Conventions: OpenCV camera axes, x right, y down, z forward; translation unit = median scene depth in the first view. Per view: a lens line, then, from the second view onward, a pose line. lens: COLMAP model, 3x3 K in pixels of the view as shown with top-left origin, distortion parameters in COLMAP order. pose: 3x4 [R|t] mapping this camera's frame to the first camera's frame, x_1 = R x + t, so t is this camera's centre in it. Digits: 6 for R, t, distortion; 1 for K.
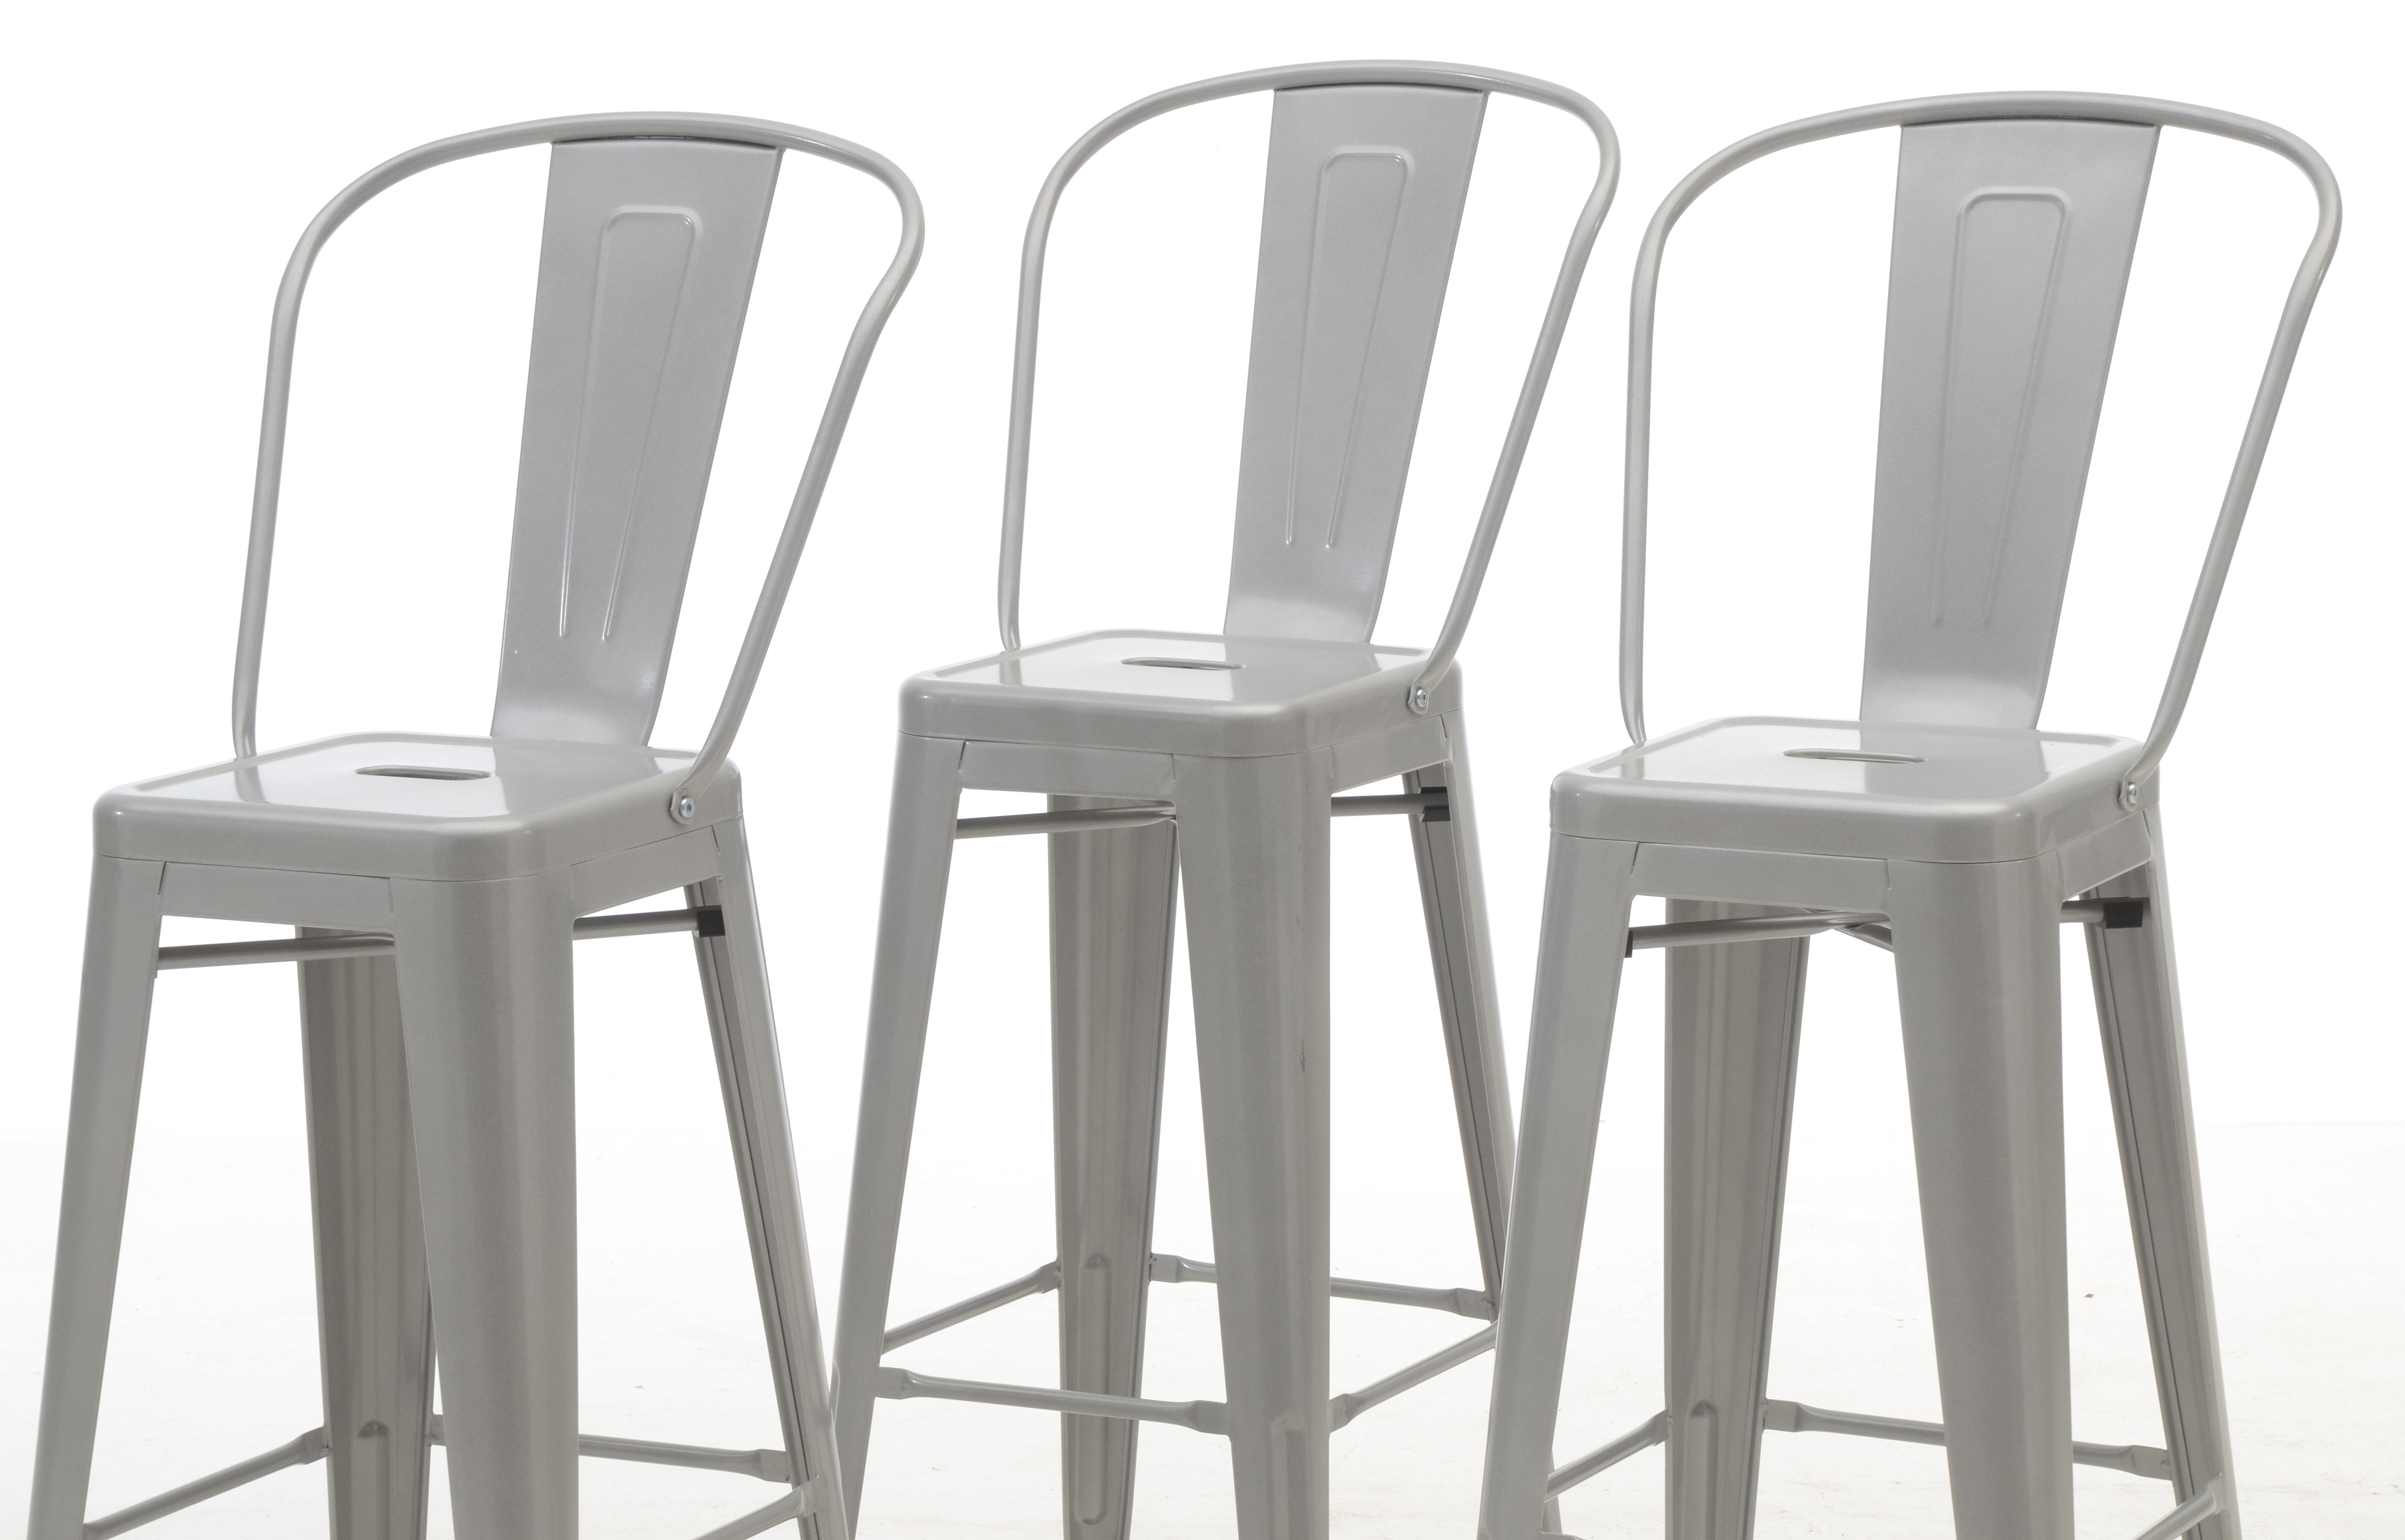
lens RADIAL K [[7116.7, 0, 1209.4], [0, 7116.7, 746.6], [0, 0, 1]] dist [0.790945, 0.000000]
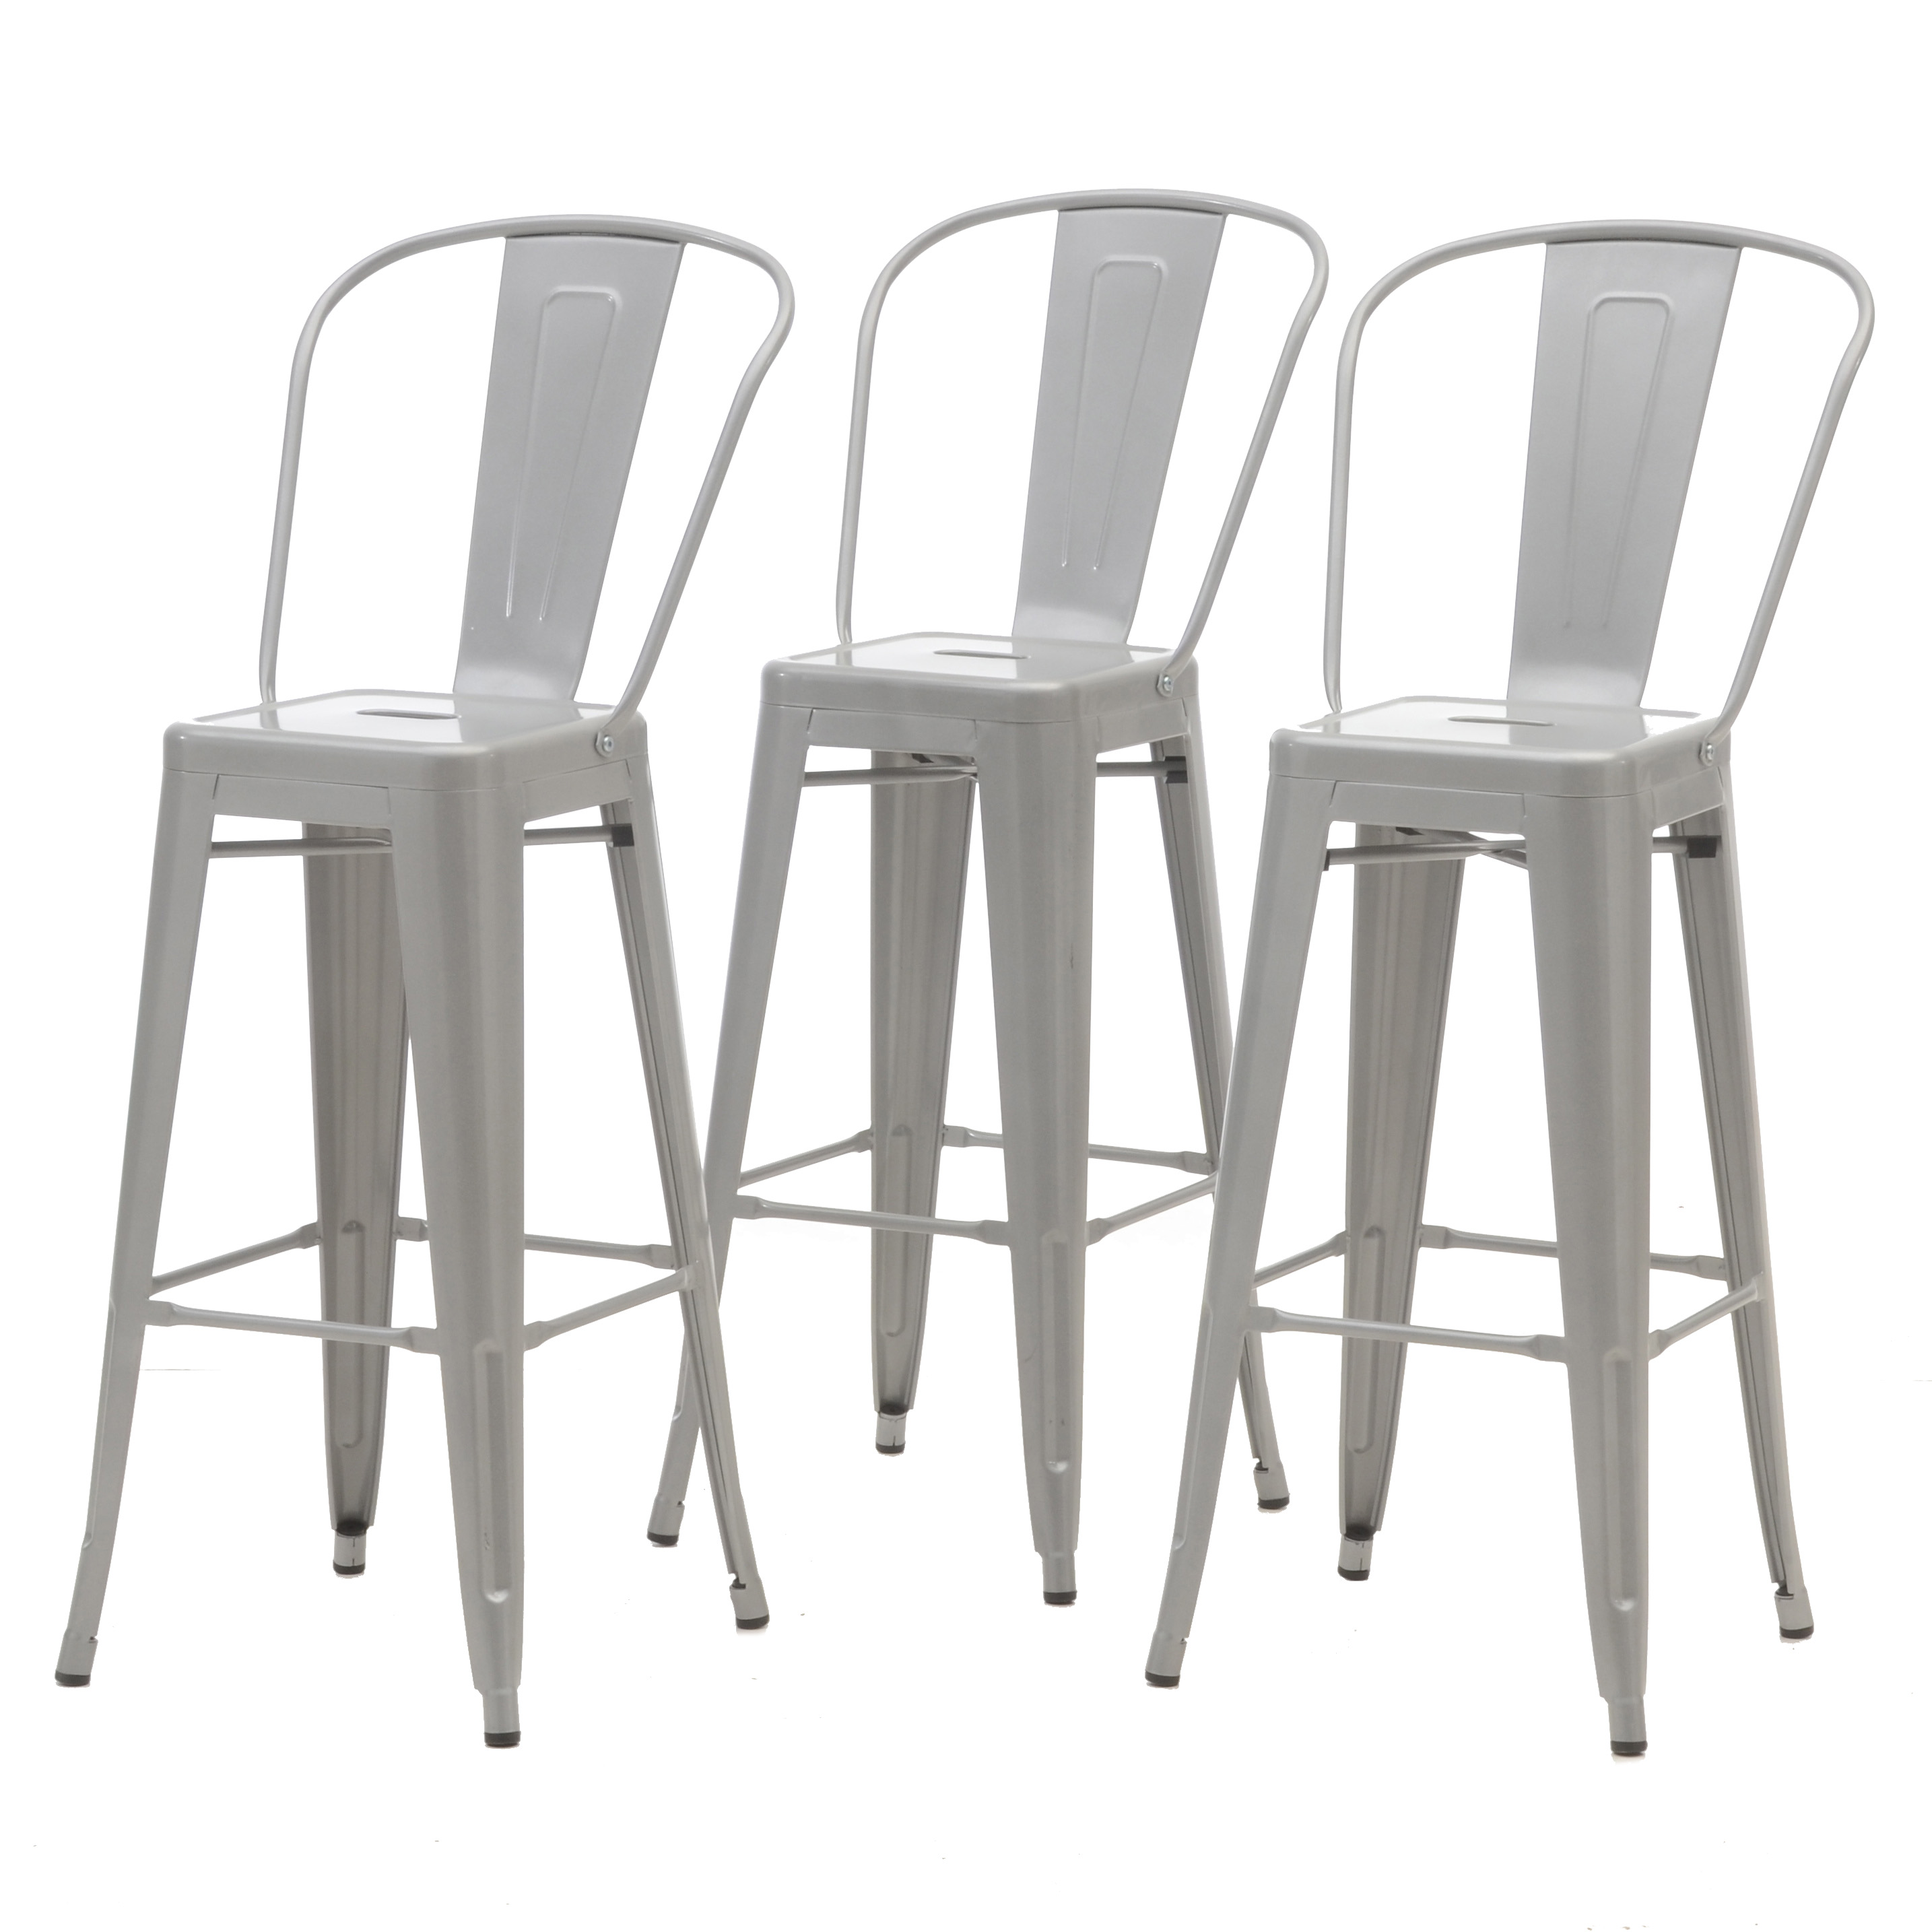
lens RADIAL K [[6805.8, 0, 953.0], [0, 6805.8, 967.1], [0, 0, 1]] dist [0.391823, 0.000000]
pose [[0.999808, 0.018007, 0.007785, -0.017803], [-0.018059, 0.999815, 0.006586, 0.037343], [-0.007665, -0.006725, 0.999948, -0.230235]]
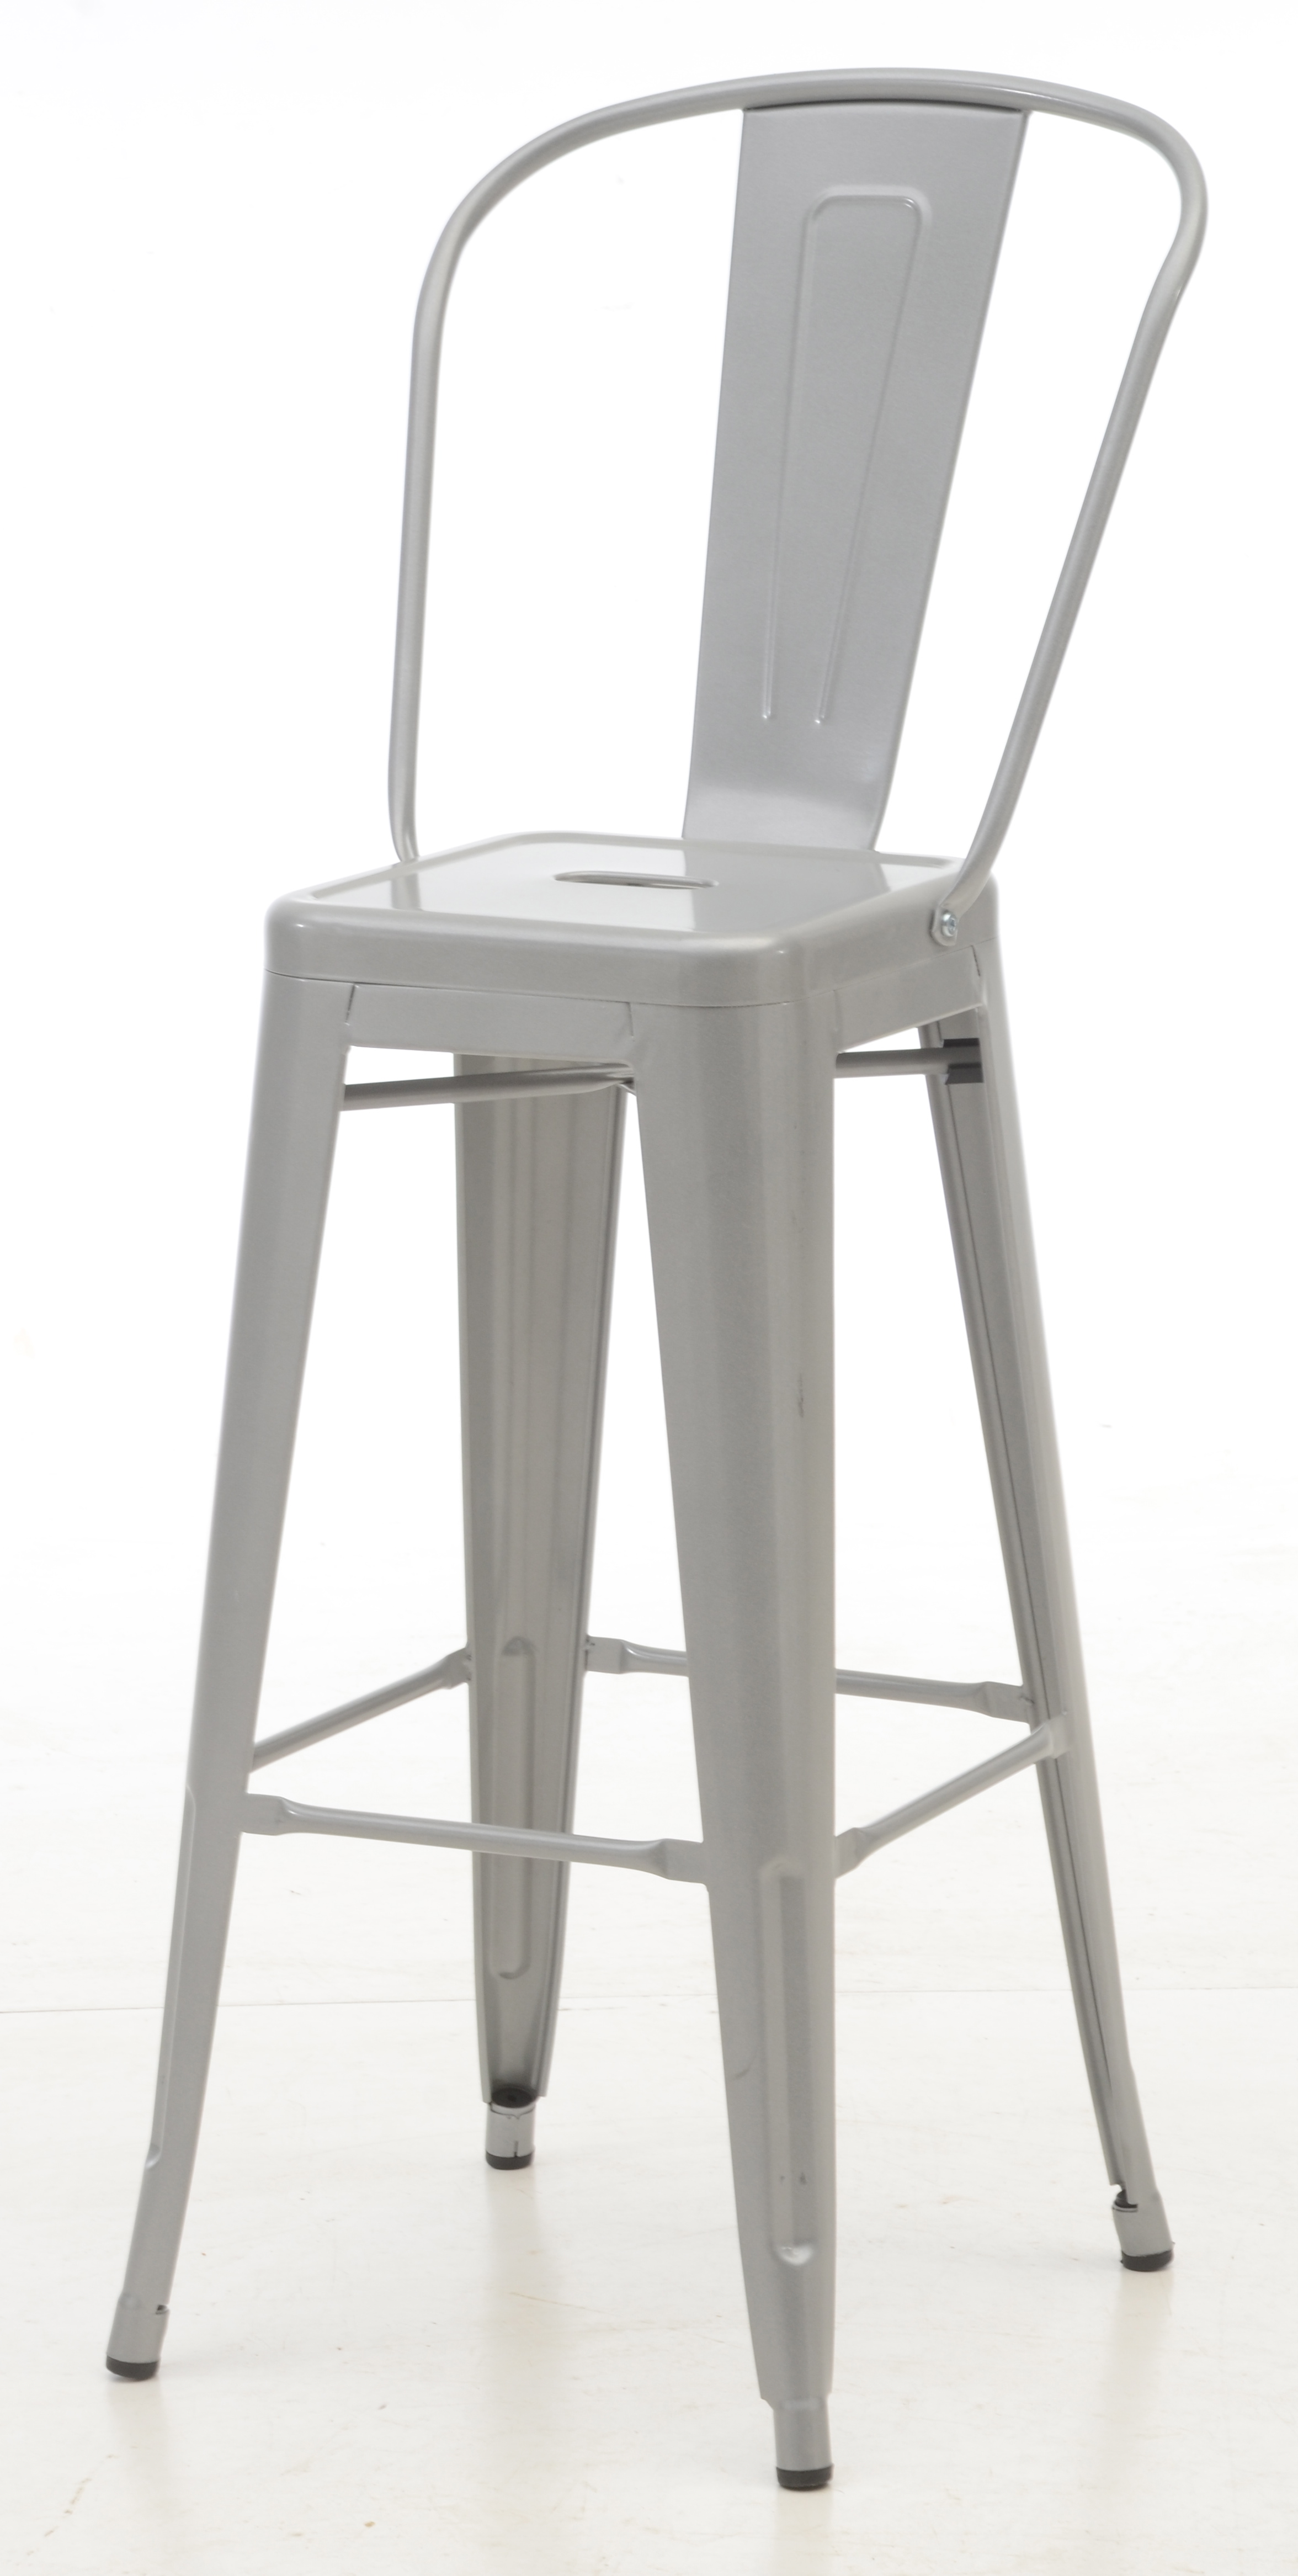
lens RADIAL K [[8328.0, 0, 724.5], [0, 8328.0, 1362.2], [0, 0, 1]] dist [0.880200, 0.000000]
pose [[0.999553, -0.005066, 0.029479, -0.021371], [0.003394, 0.998398, 0.056471, -0.010772], [-0.029718, -0.056346, 0.997969, 0.103164]]
